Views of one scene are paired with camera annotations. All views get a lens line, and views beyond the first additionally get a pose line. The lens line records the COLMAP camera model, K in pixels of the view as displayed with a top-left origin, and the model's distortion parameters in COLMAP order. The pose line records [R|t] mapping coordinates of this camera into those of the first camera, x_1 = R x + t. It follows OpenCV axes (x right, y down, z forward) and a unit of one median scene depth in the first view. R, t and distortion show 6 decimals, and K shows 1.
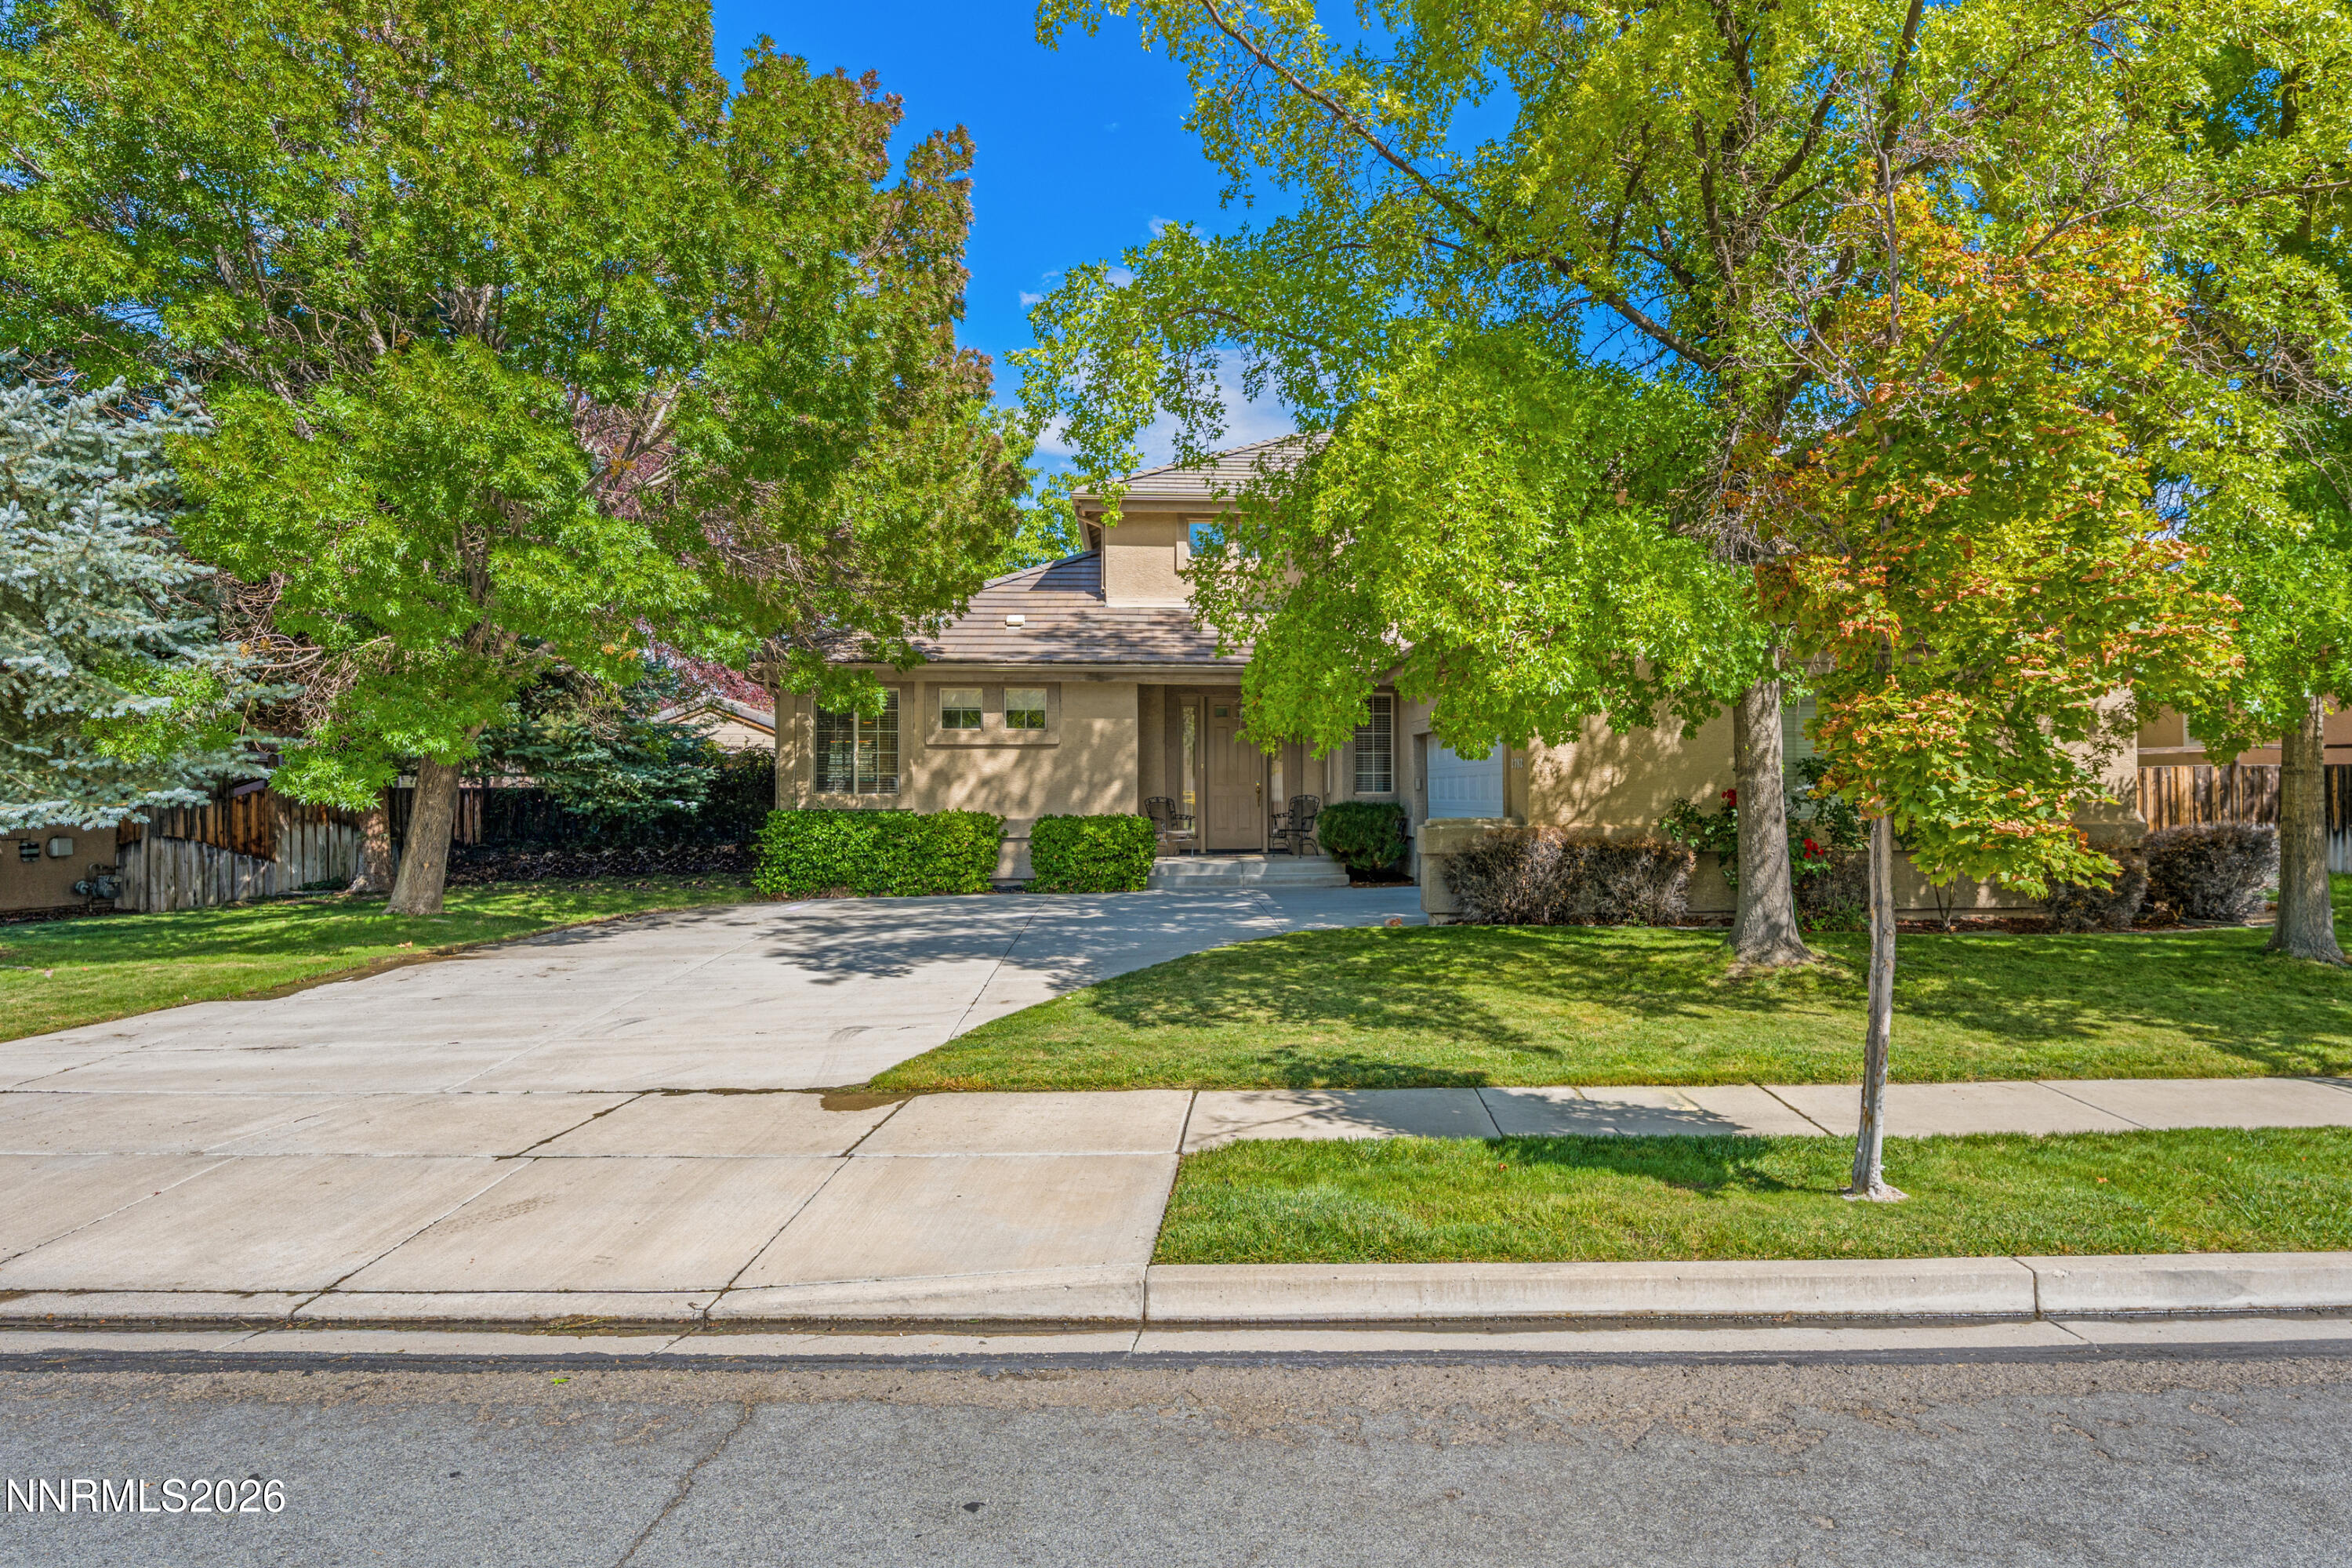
lens RADIAL K [[1360.7, 0, 1175.4], [0, 1360.7, 781.8], [0, 0, 1]] dist [0.001706, -0.000810]
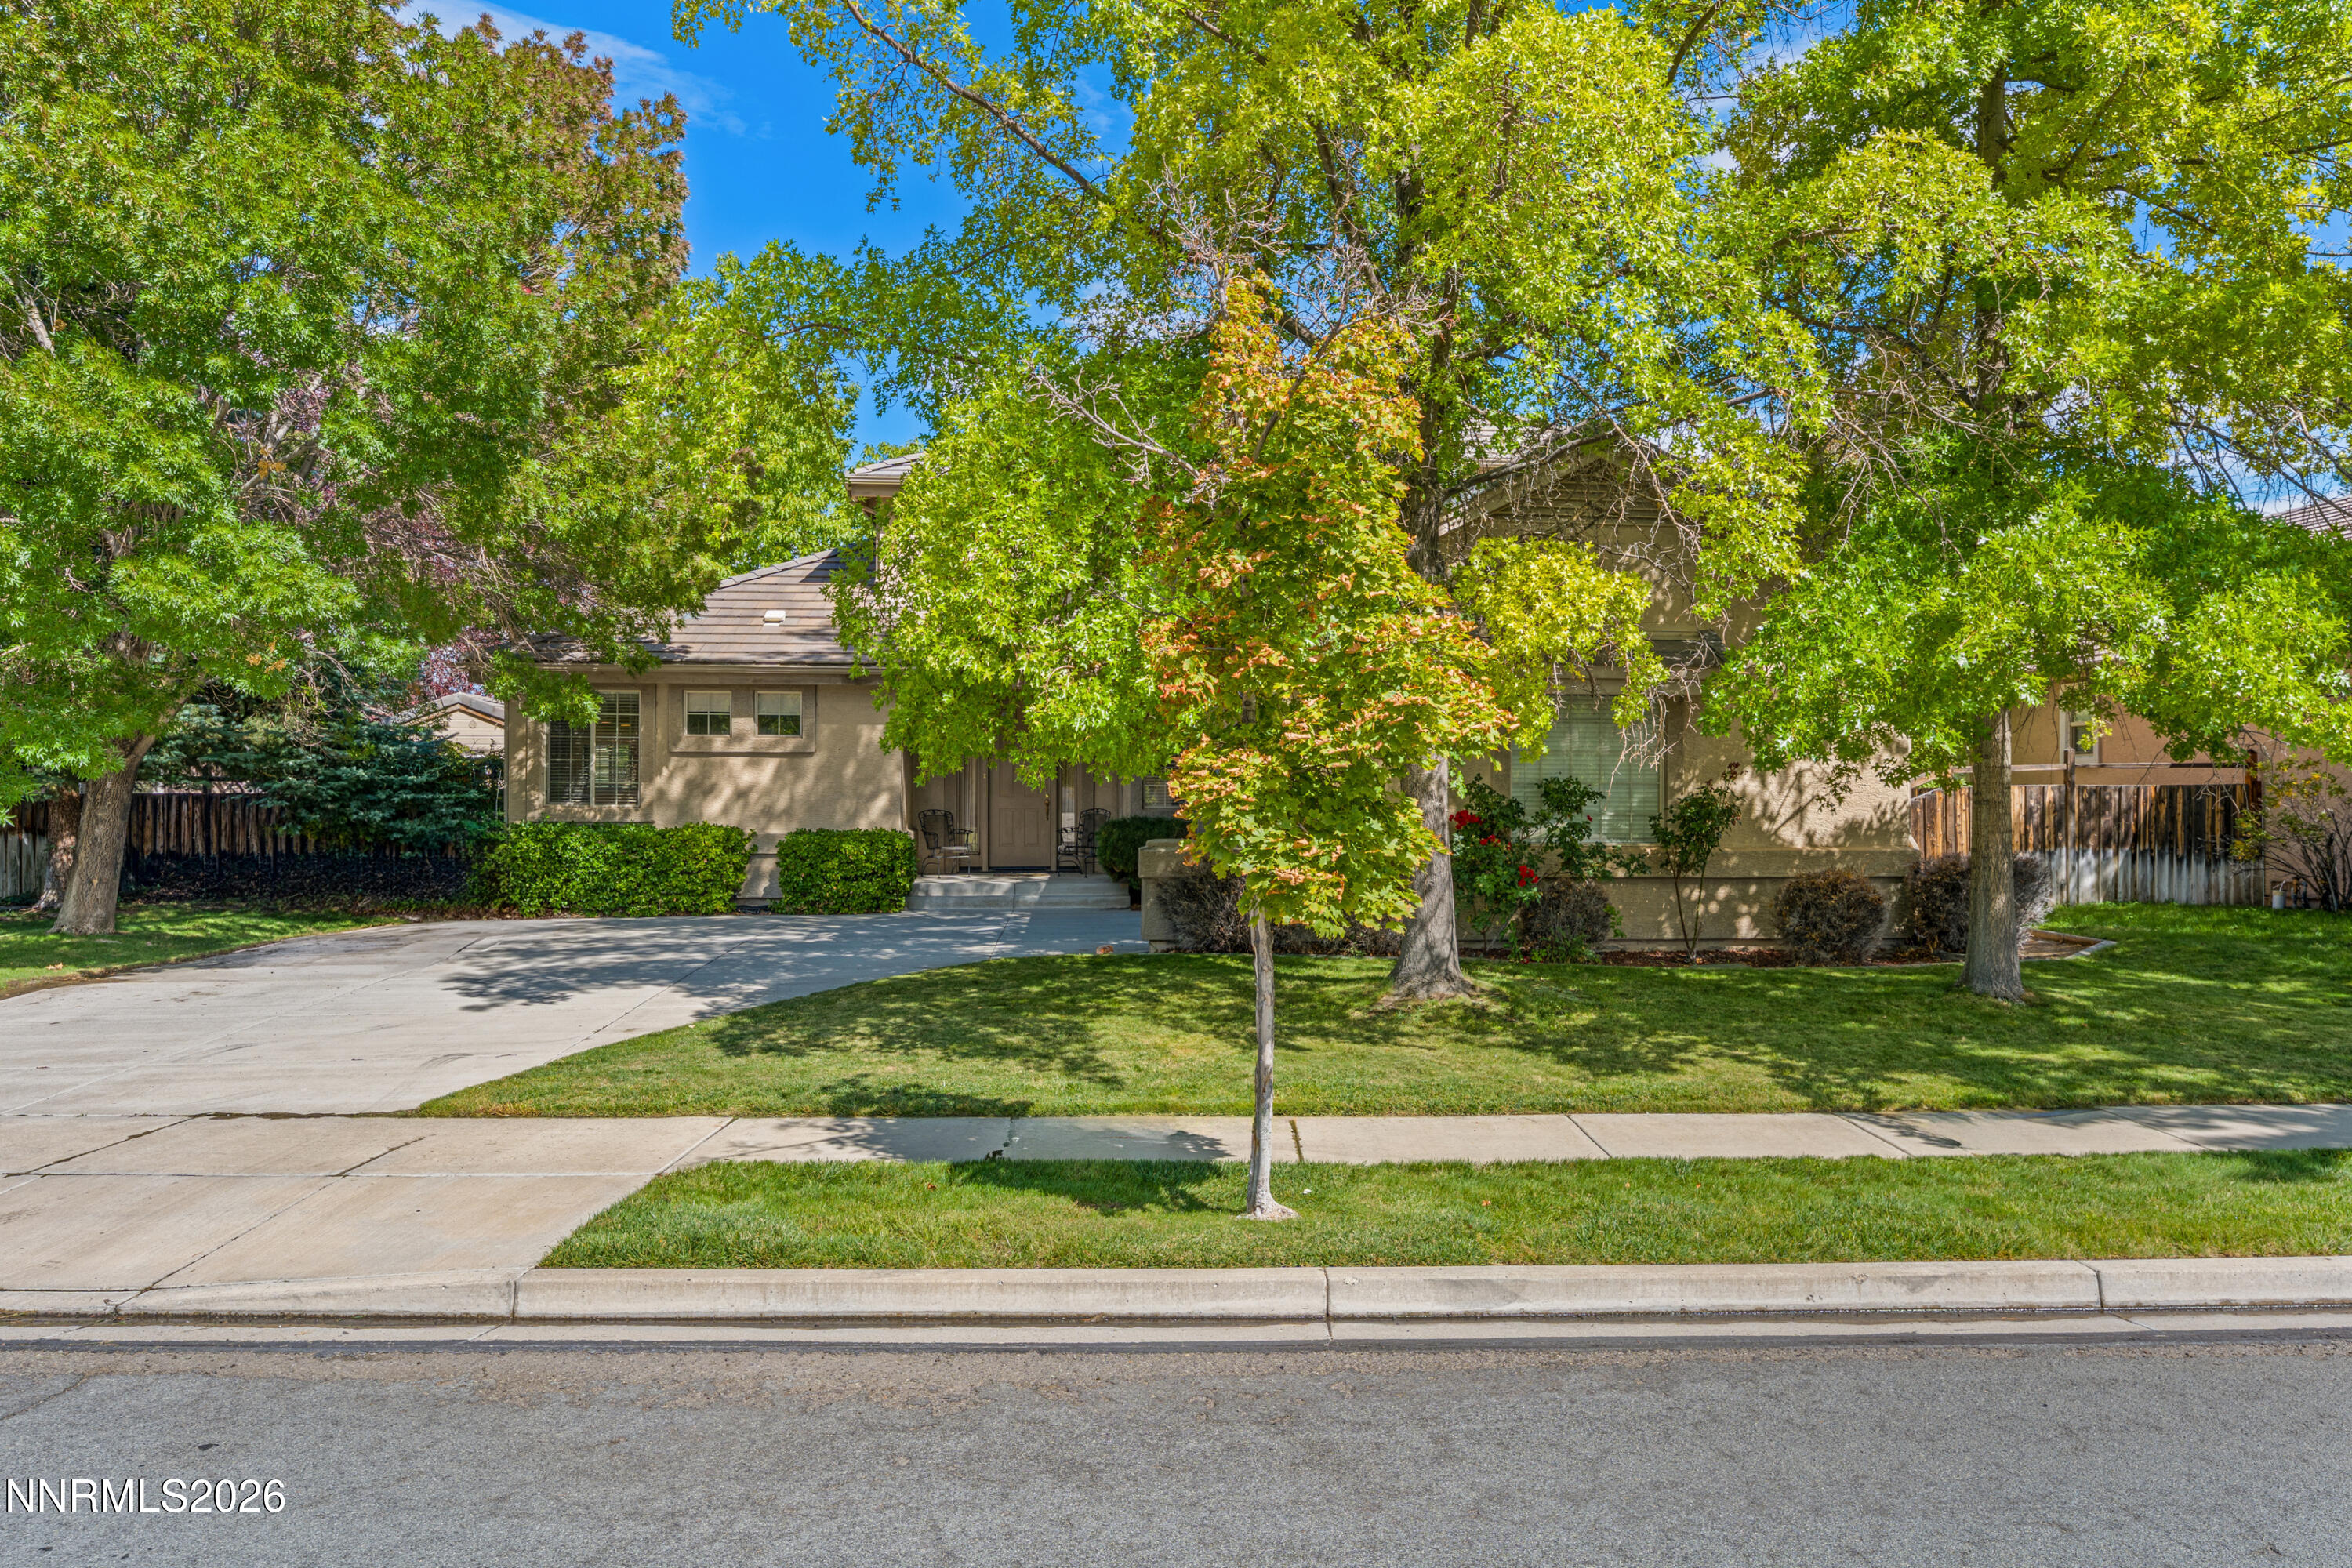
lens RADIAL K [[1621.0, 0, 1176.5], [0, 1621.0, 785.4], [0, 0, 1]] dist [0.001634, 0.001565]
pose [[0.999974, 0.006803, -0.002232, 0.258181], [-0.006788, 0.999954, 0.006820, -0.023289], [0.002279, -0.006805, 0.999974, -0.153986]]
